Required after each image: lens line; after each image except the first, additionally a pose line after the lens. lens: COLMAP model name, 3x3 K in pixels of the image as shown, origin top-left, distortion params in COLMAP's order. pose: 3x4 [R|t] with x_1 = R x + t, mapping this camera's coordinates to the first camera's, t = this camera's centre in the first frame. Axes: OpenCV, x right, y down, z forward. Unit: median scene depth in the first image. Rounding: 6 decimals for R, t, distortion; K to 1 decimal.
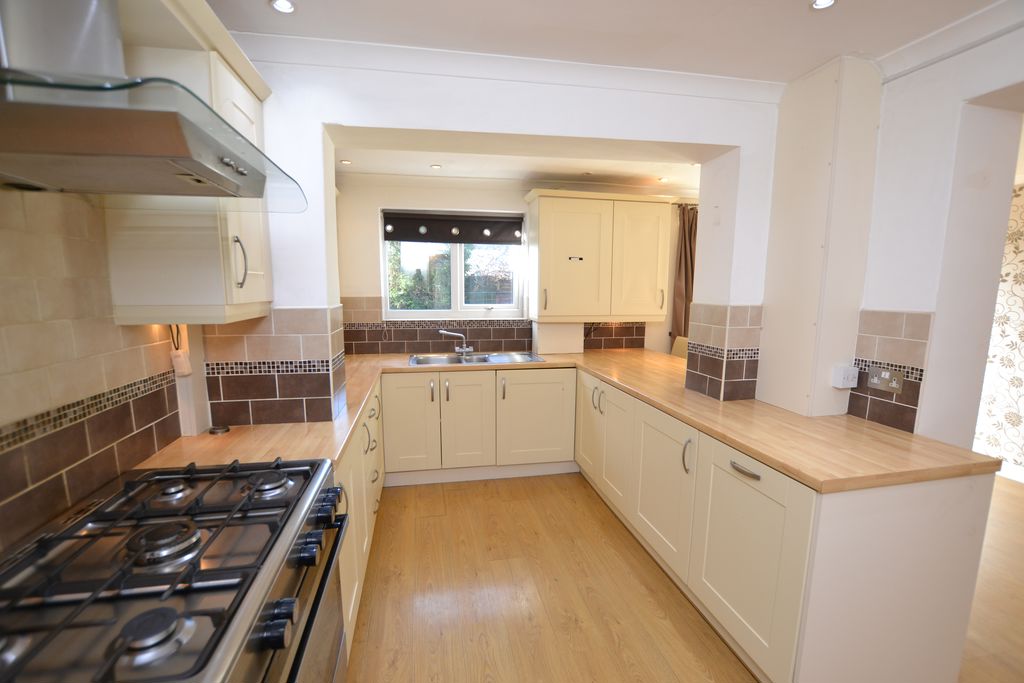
lens RADIAL K [[468.8, 0, 516.7], [0, 468.8, 358.5], [0, 0, 1]] dist [-0.029169, 0.000596]
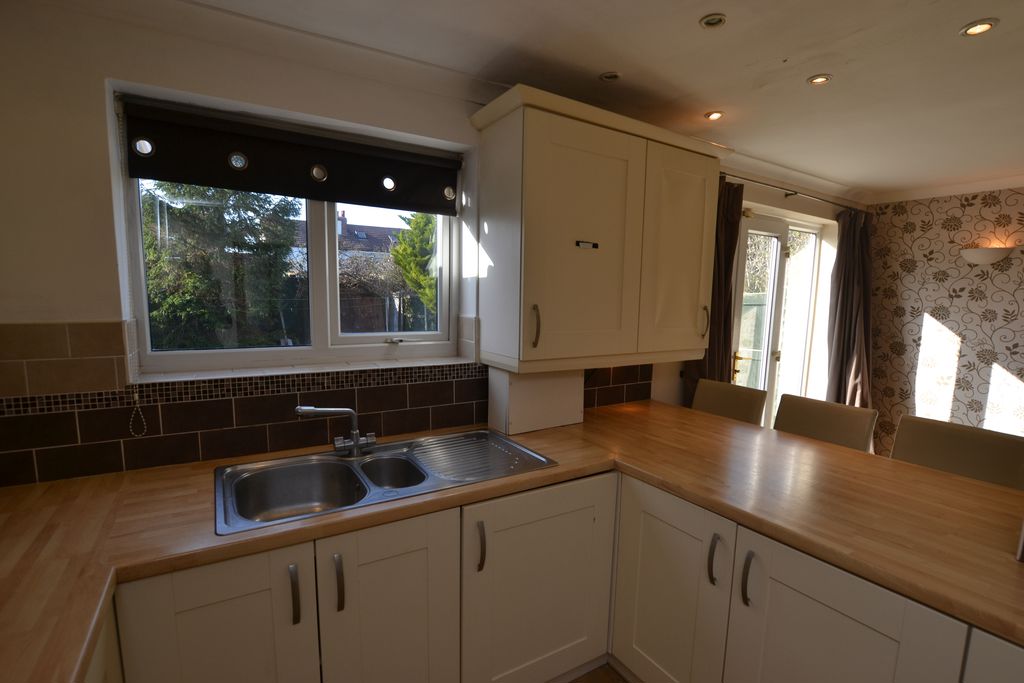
lens RADIAL K [[481.4, 0, 522.0], [0, 481.4, 360.5], [0, 0, 1]] dist [-0.025716, 0.000174]
pose [[0.932526, -0.033637, 0.359532, -0.120892], [0.037606, 0.999284, -0.004050, -0.083425], [-0.359139, 0.017297, 0.933124, 0.506243]]
